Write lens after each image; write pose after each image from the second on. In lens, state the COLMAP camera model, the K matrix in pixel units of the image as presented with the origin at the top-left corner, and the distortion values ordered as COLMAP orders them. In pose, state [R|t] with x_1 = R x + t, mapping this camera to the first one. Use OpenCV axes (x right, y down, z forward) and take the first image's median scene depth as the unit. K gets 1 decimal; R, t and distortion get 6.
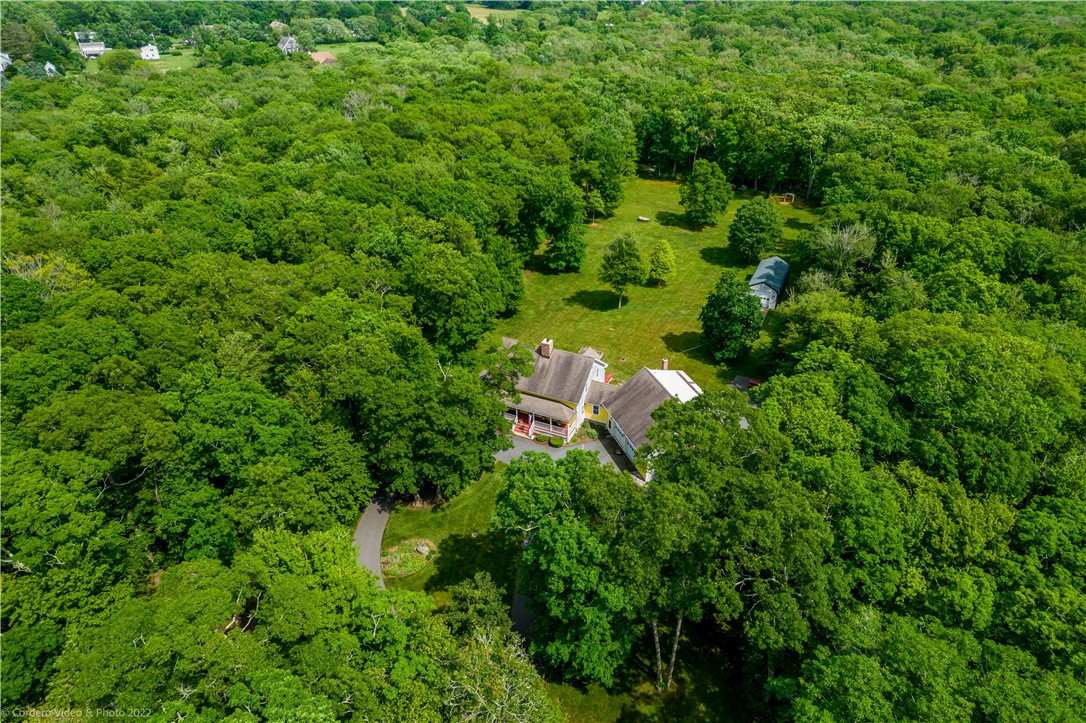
lens RADIAL K [[699.9, 0, 541.4], [0, 699.9, 357.0], [0, 0, 1]] dist [-0.038886, 0.030956]
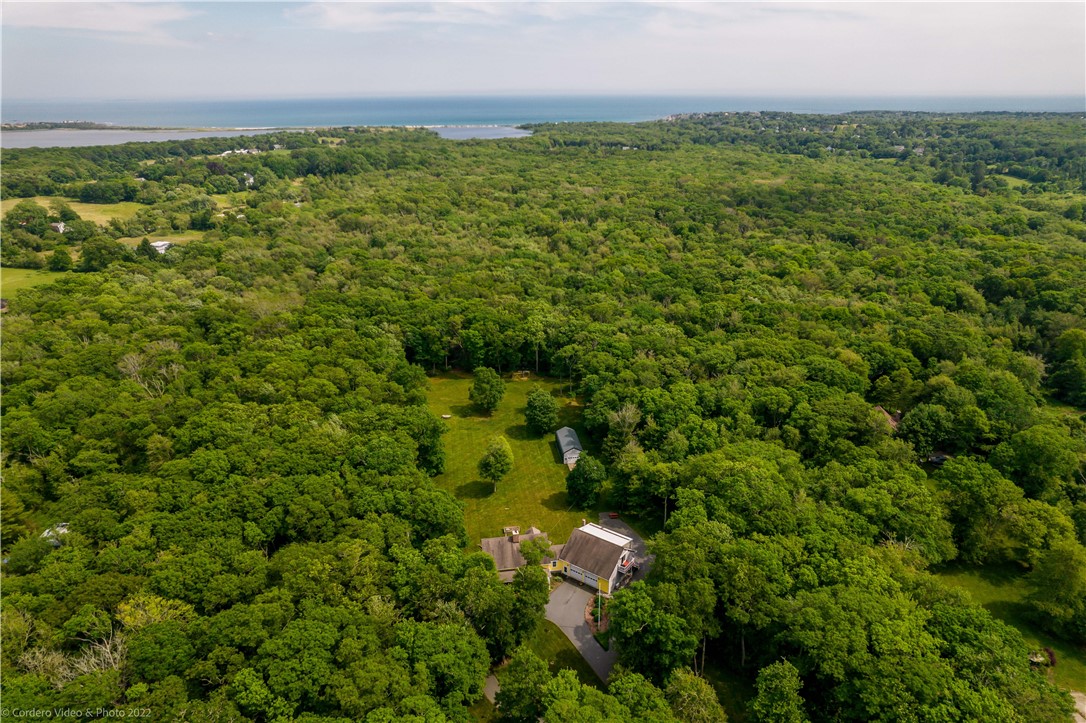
lens RADIAL K [[699.9, 0, 546.5], [0, 699.9, 361.7], [0, 0, 1]] dist [-0.038886, 0.030956]
pose [[0.827784, -0.200986, 0.523811, -0.588945], [0.285986, 0.954390, -0.085748, -0.201207], [-0.482685, 0.220783, 0.847508, -0.385530]]
